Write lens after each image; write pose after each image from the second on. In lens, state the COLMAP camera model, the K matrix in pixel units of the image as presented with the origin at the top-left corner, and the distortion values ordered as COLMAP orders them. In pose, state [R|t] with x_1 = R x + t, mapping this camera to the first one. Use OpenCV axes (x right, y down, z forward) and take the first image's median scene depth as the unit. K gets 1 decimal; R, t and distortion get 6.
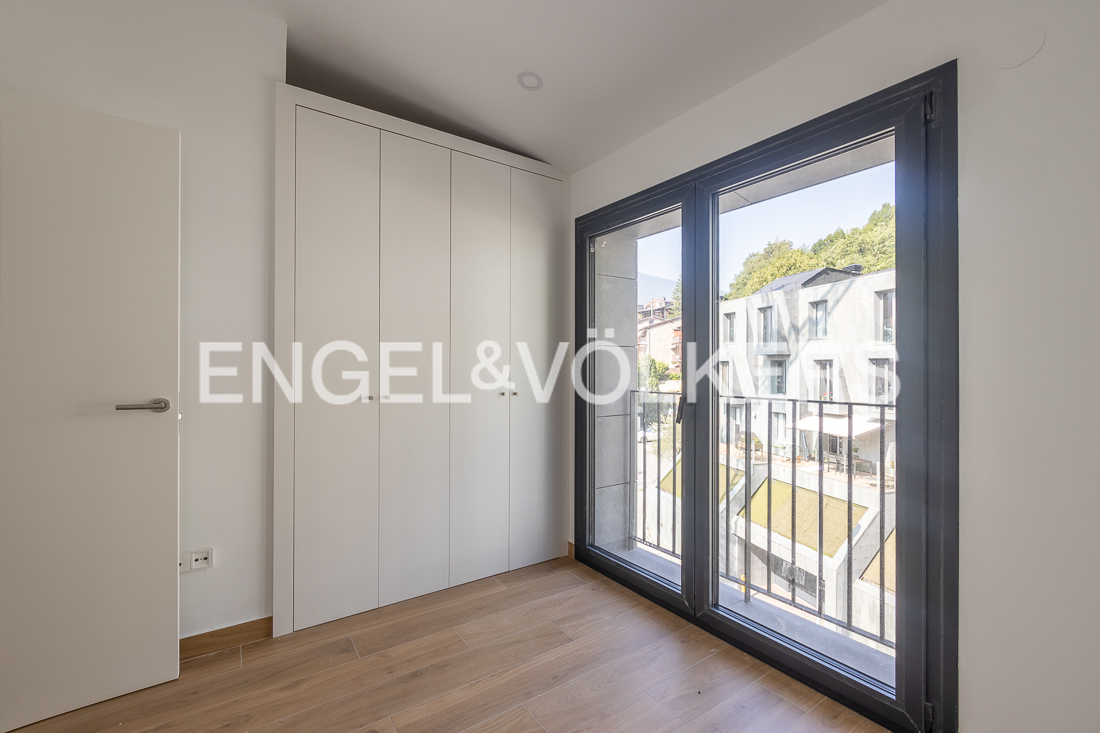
lens RADIAL K [[494.1, 0, 540.2], [0, 494.1, 374.1], [0, 0, 1]] dist [-0.000273, -0.000234]
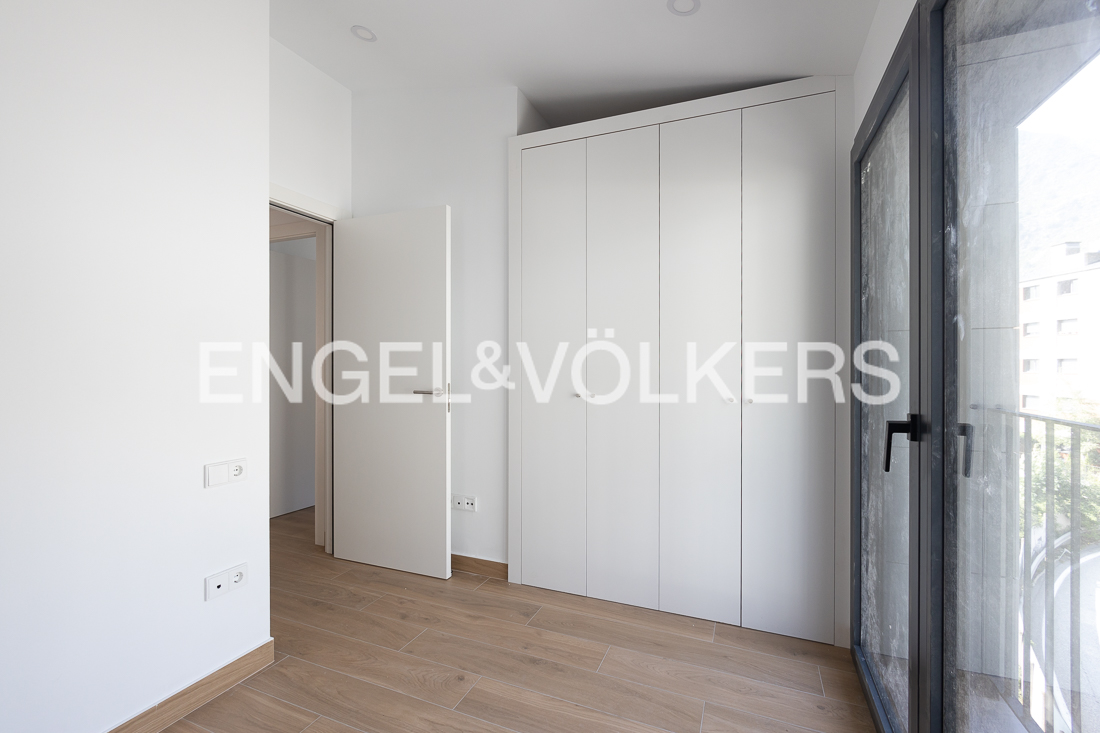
lens RADIAL K [[494.1, 0, 539.8], [0, 494.1, 372.0], [0, 0, 1]] dist [-0.000273, -0.000234]
pose [[0.505667, 0.003138, -0.862723, 0.610764], [-0.007142, 0.999974, -0.000549, 0.001102], [0.862699, 0.006439, 0.505676, 0.452860]]
